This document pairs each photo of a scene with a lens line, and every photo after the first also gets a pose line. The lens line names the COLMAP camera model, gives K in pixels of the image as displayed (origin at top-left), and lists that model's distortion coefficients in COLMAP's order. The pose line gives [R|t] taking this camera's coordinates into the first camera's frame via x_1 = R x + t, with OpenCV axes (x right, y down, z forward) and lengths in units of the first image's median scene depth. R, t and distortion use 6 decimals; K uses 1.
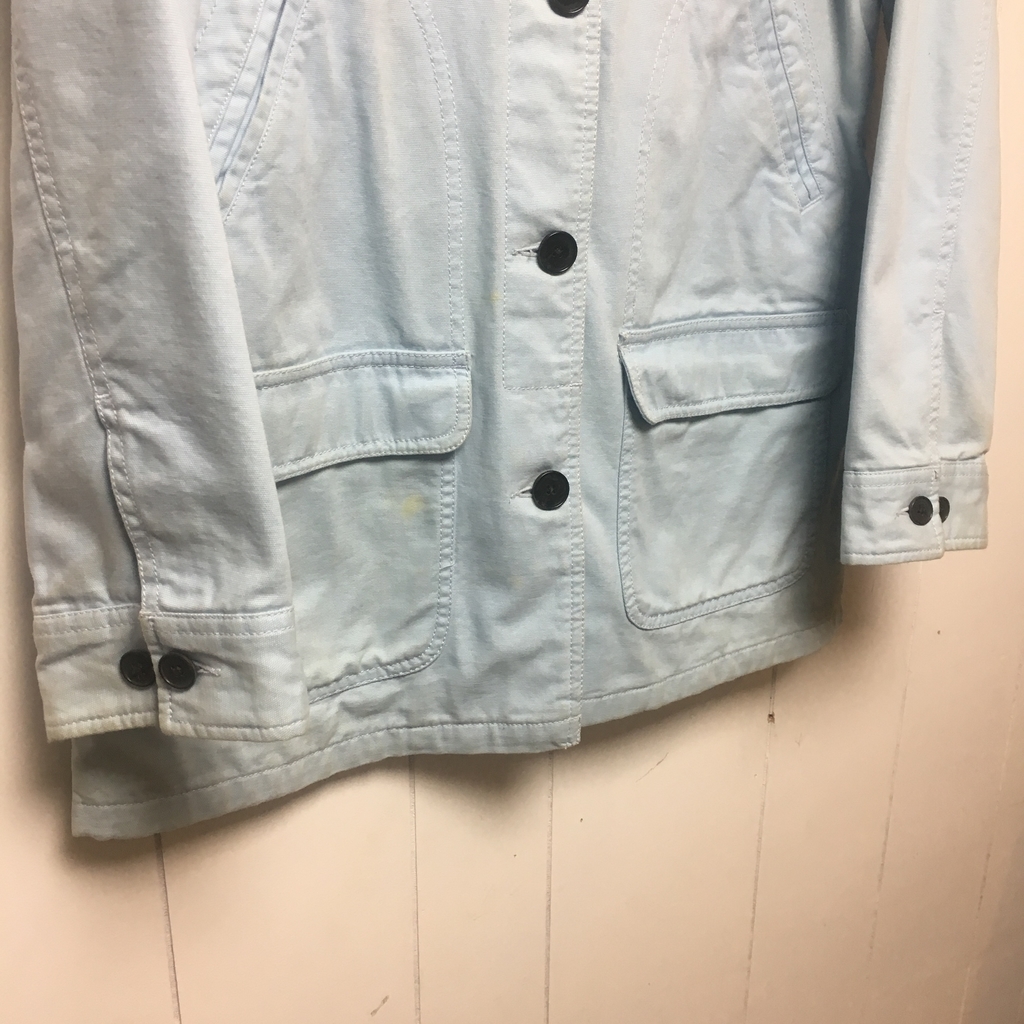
lens RADIAL K [[1185.7, 0, 510.0], [0, 1185.7, 540.0], [0, 0, 1]] dist [0.062348, -0.042694]
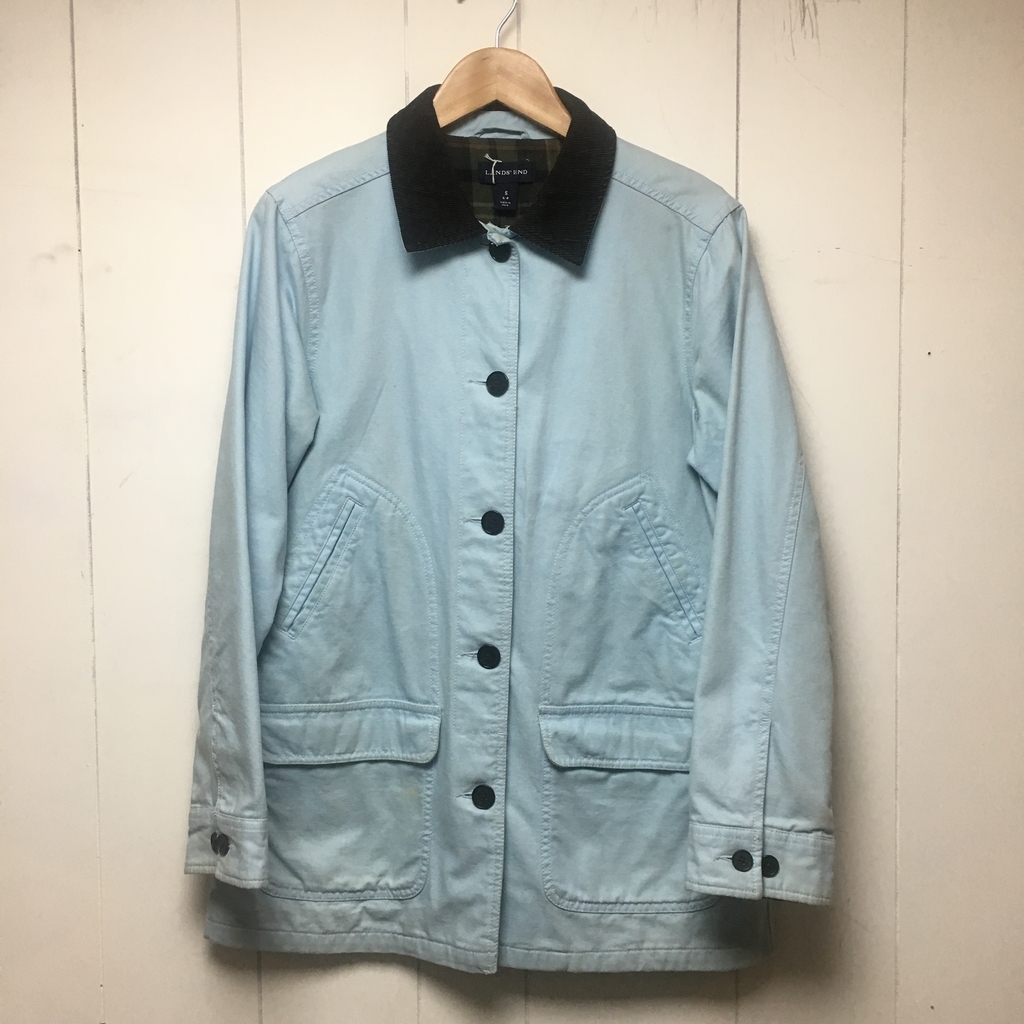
lens RADIAL K [[1263.1, 0, 500.6], [0, 1263.1, 512.8], [0, 0, 1]] dist [0.068803, -0.043550]
pose [[0.819904, 0.023947, -0.572000, 1.034425], [-0.193352, 0.952001, -0.237296, -0.004198], [0.538862, 0.305157, 0.785179, -0.479620]]
